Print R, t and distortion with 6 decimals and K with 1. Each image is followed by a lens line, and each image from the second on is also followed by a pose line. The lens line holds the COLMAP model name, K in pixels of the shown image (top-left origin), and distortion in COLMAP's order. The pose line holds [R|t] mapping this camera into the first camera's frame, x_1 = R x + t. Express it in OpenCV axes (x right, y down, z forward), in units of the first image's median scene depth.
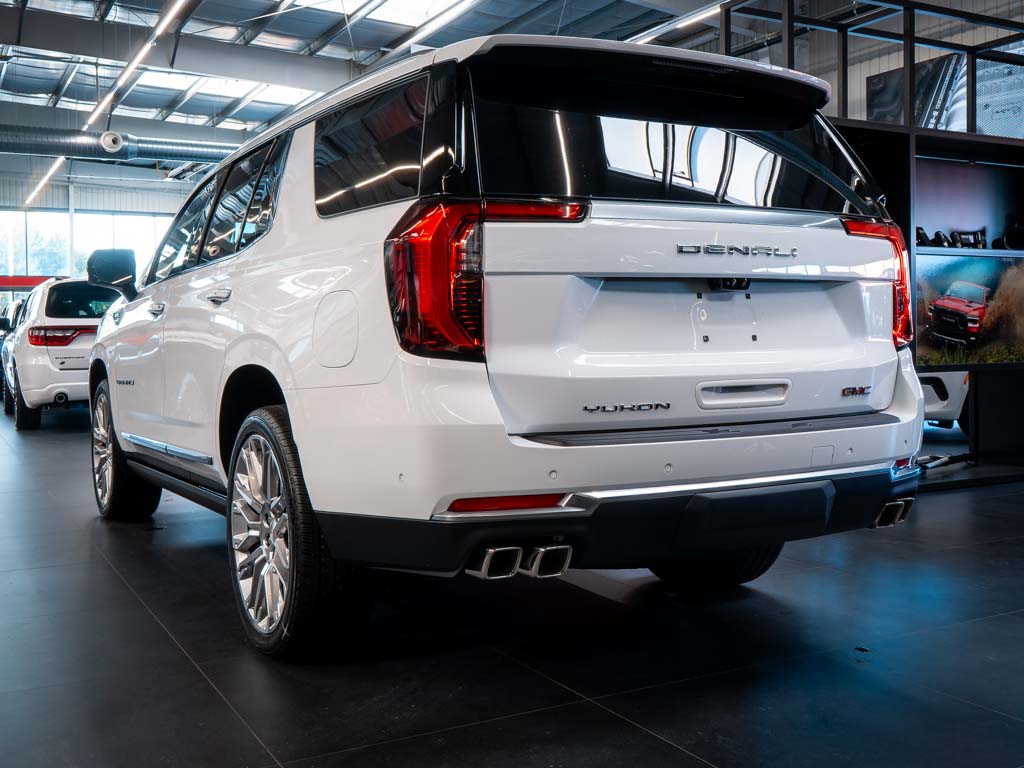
lens RADIAL K [[1061.2, 0, 511.3], [0, 1061.2, 357.9], [0, 0, 1]] dist [-0.002840, -0.003856]
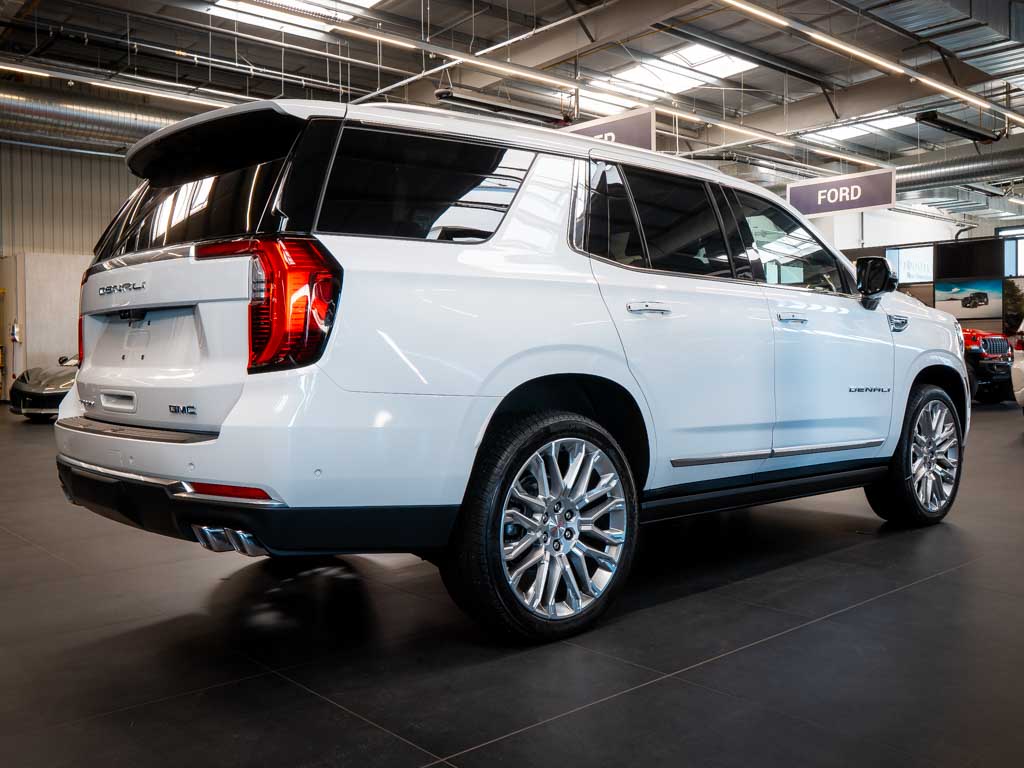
lens RADIAL K [[954.0, 0, 512.0], [0, 954.0, 384.0], [0, 0, 1]] dist [0.001860, -0.006129]
pose [[0.209856, 0.046655, -0.976619, 1.436776], [-0.019941, 0.998857, 0.043432, -0.045486], [0.977529, 0.010360, 0.210547, 1.221483]]
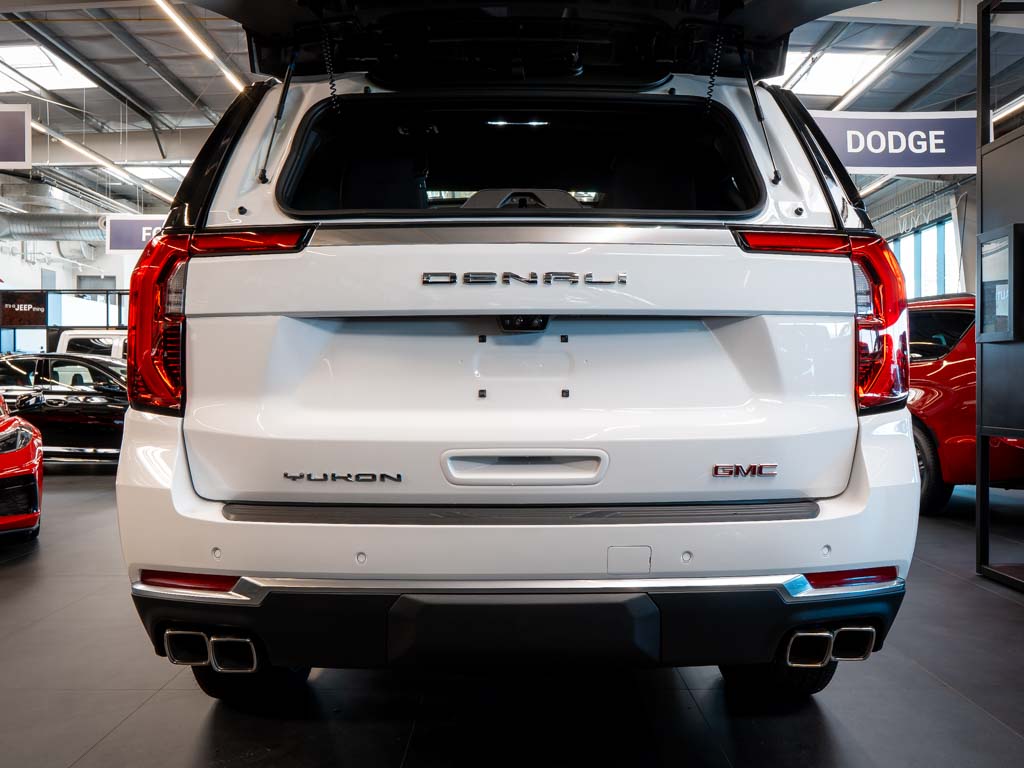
lens RADIAL K [[891.6, 0, 516.9], [0, 891.6, 422.5], [0, 0, 1]] dist [-0.001252, -0.001463]
pose [[0.876311, 0.032046, -0.480679, 0.520480], [-0.021359, 0.999388, 0.027688, -0.015573], [0.481273, -0.013996, 0.876459, 0.437772]]
